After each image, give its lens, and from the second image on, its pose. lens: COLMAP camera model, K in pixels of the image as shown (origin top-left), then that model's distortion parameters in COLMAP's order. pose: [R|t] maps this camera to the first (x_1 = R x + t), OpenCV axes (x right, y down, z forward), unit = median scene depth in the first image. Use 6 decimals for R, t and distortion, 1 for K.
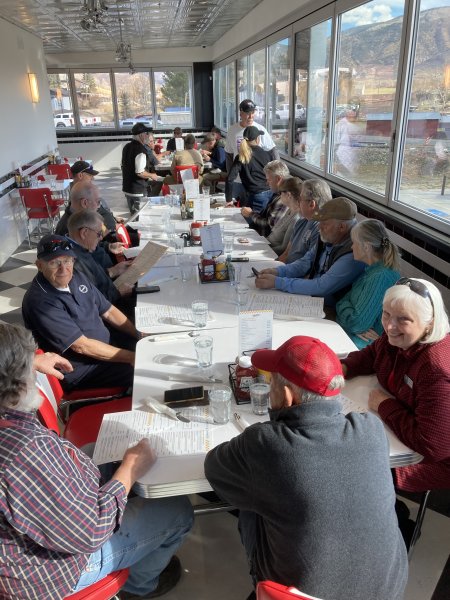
lens RADIAL K [[495.5, 0, 225.0], [0, 495.5, 300.0], [0, 0, 1]] dist [0.053913, -0.063973]
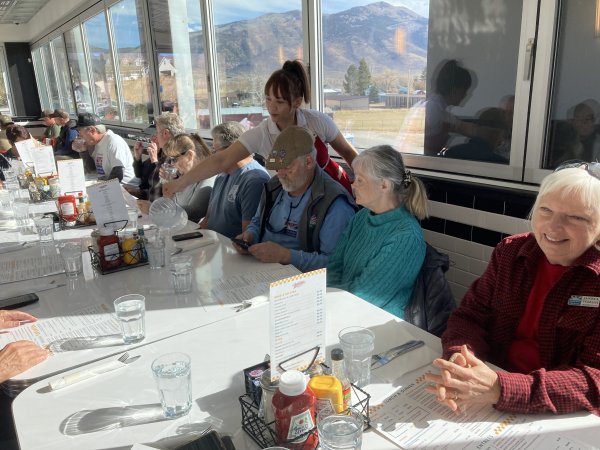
lens RADIAL K [[505.5, 0, 300.0], [0, 505.5, 225.0], [0, 0, 1]] dist [-0.079130, 0.095106]
pose [[0.892125, -0.148919, 0.426539, -0.084709], [0.202612, 0.975726, -0.083113, 0.008098], [-0.403808, 0.160569, 0.900643, 0.316703]]
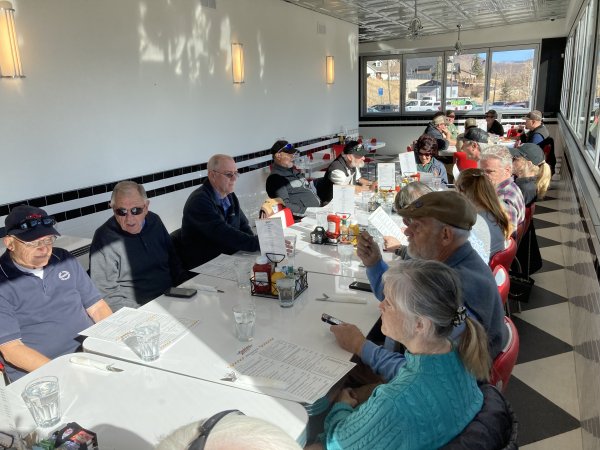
lens RADIAL K [[495.5, 0, 300.0], [0, 495.5, 225.0], [0, 0, 1]] dist [0.053913, -0.063973]
pose [[0.829586, 0.122351, -0.544810, 0.395519], [-0.186208, 0.980466, -0.063351, -0.101630], [0.526416, 0.154003, 0.836163, 0.409246]]
